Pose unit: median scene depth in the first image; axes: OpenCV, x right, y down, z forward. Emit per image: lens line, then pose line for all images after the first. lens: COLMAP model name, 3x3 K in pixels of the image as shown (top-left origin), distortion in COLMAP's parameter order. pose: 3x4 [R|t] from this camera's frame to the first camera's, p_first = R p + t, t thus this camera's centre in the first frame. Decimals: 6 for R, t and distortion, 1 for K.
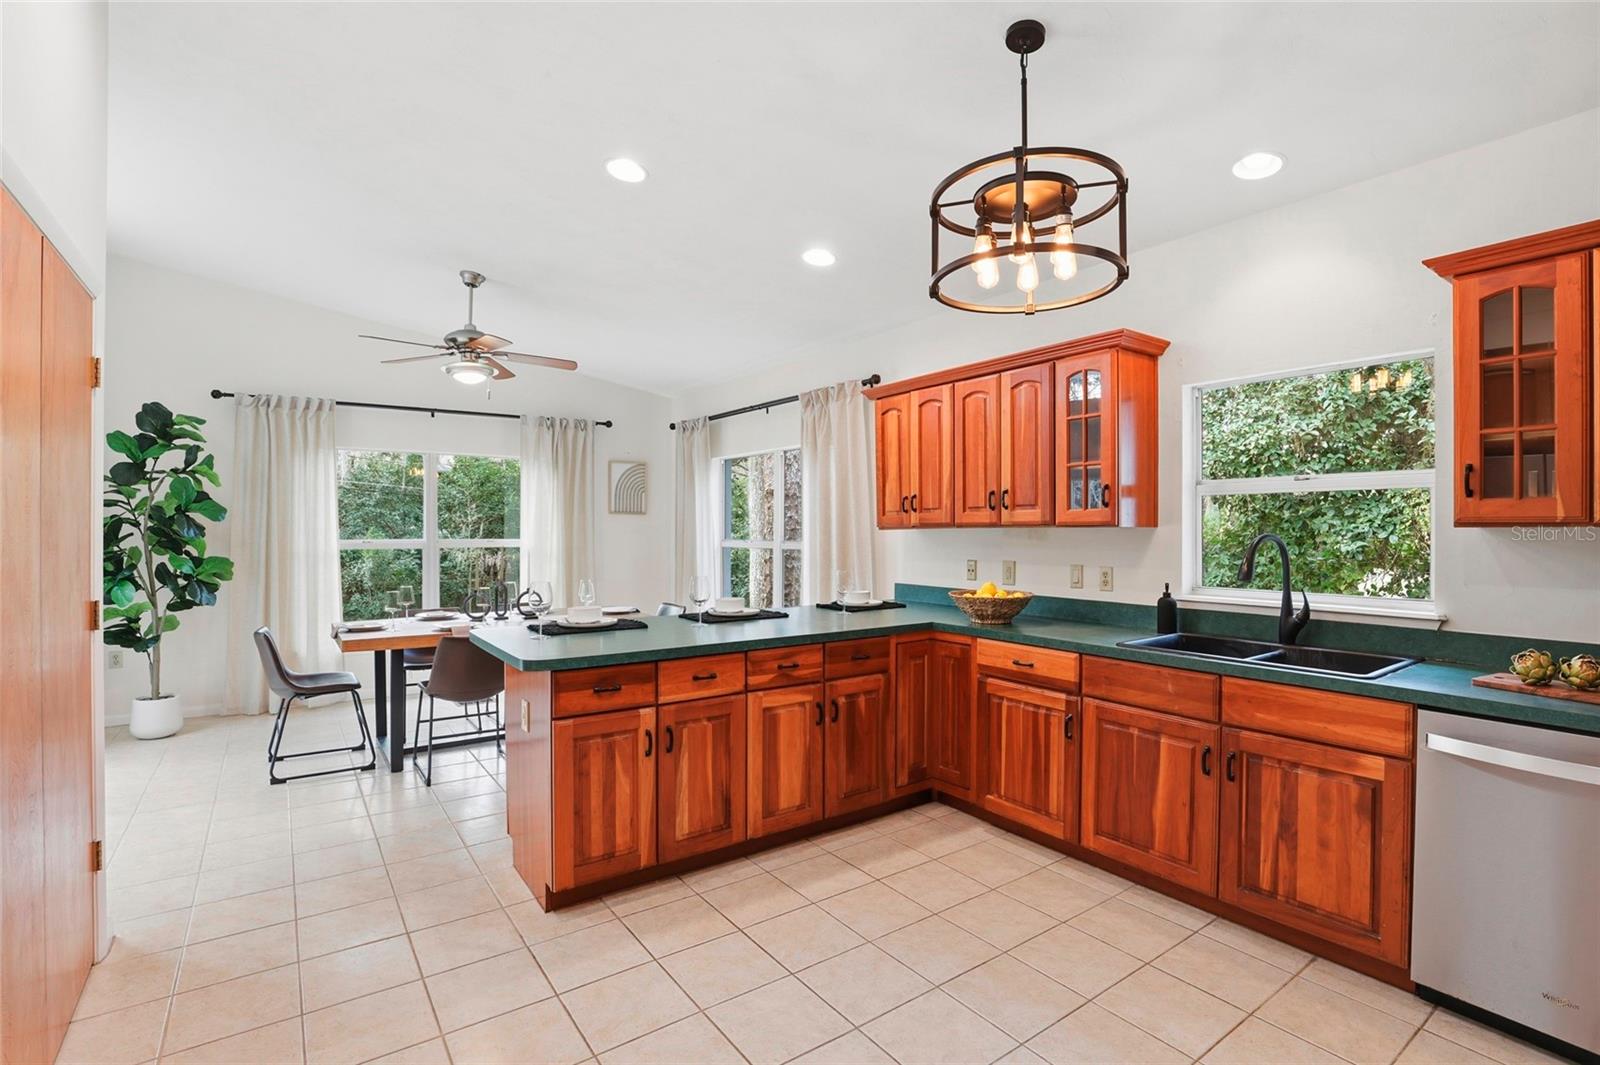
lens RADIAL K [[737.8, 0, 809.8], [0, 737.8, 529.7], [0, 0, 1]] dist [-0.036115, 0.005487]
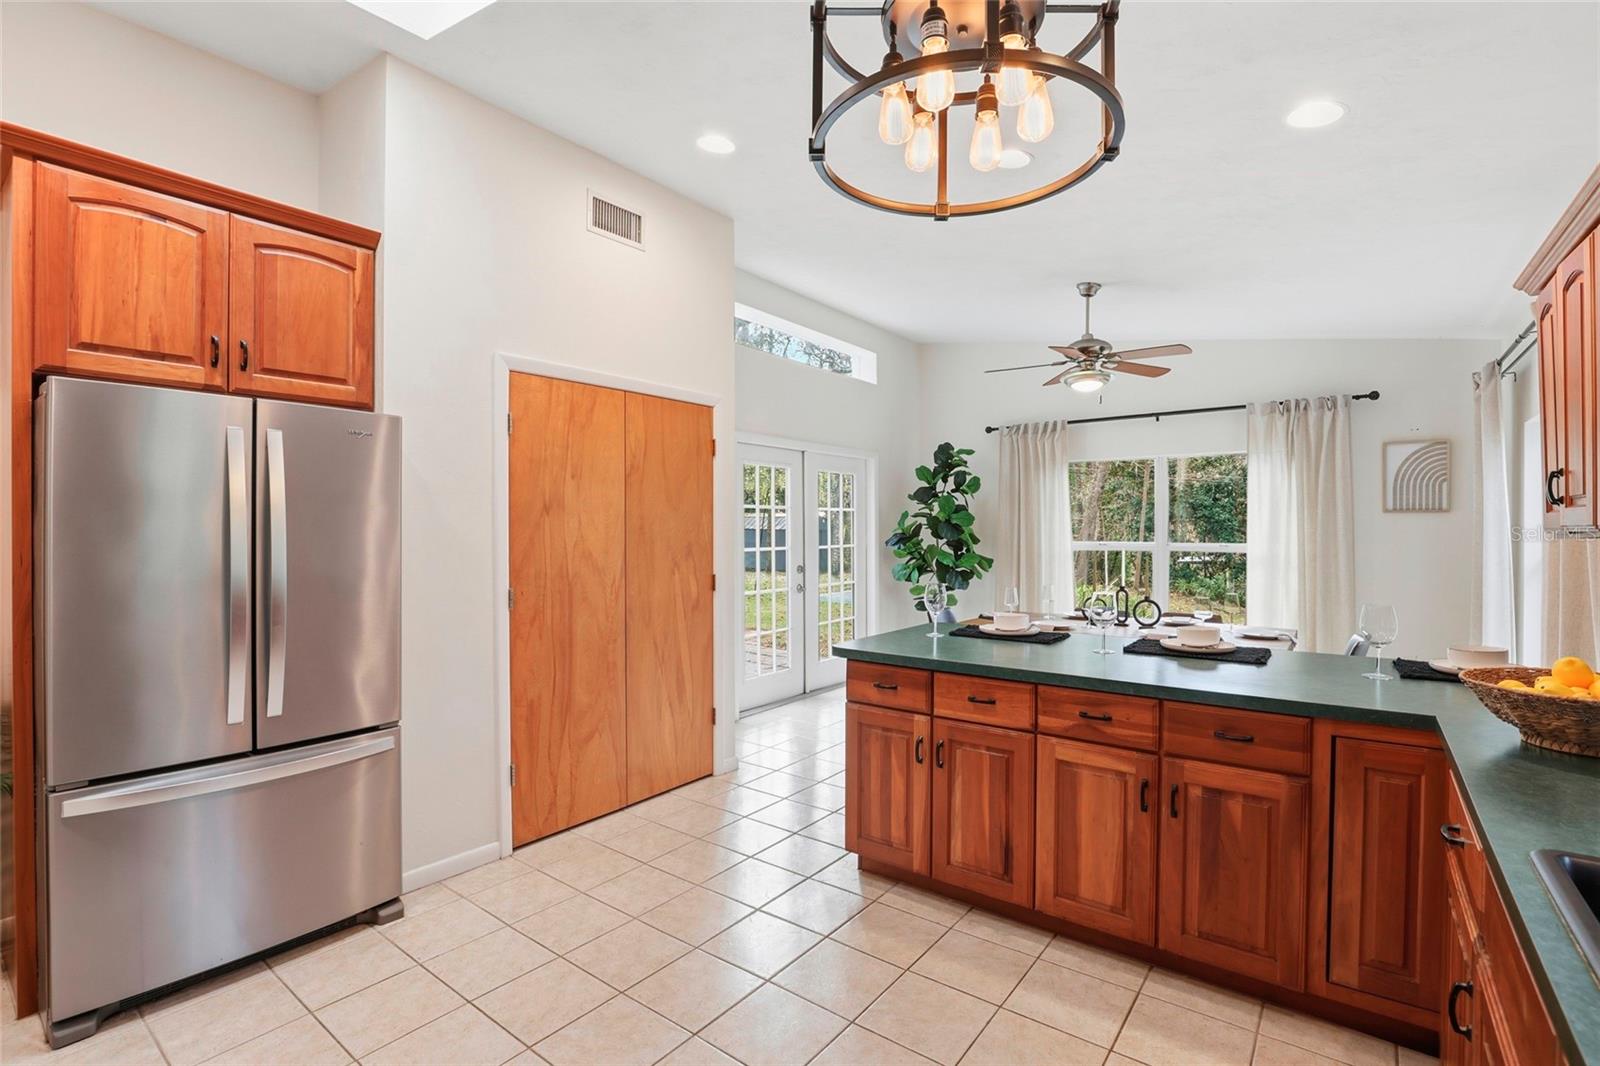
lens RADIAL K [[737.8, 0, 805.6], [0, 737.8, 528.4], [0, 0, 1]] dist [-0.036115, 0.005487]
pose [[0.294750, -0.001873, -0.955572, 0.399444], [-0.000140, 0.999998, -0.002003, -0.005810], [0.955574, 0.000724, 0.294750, 0.319978]]
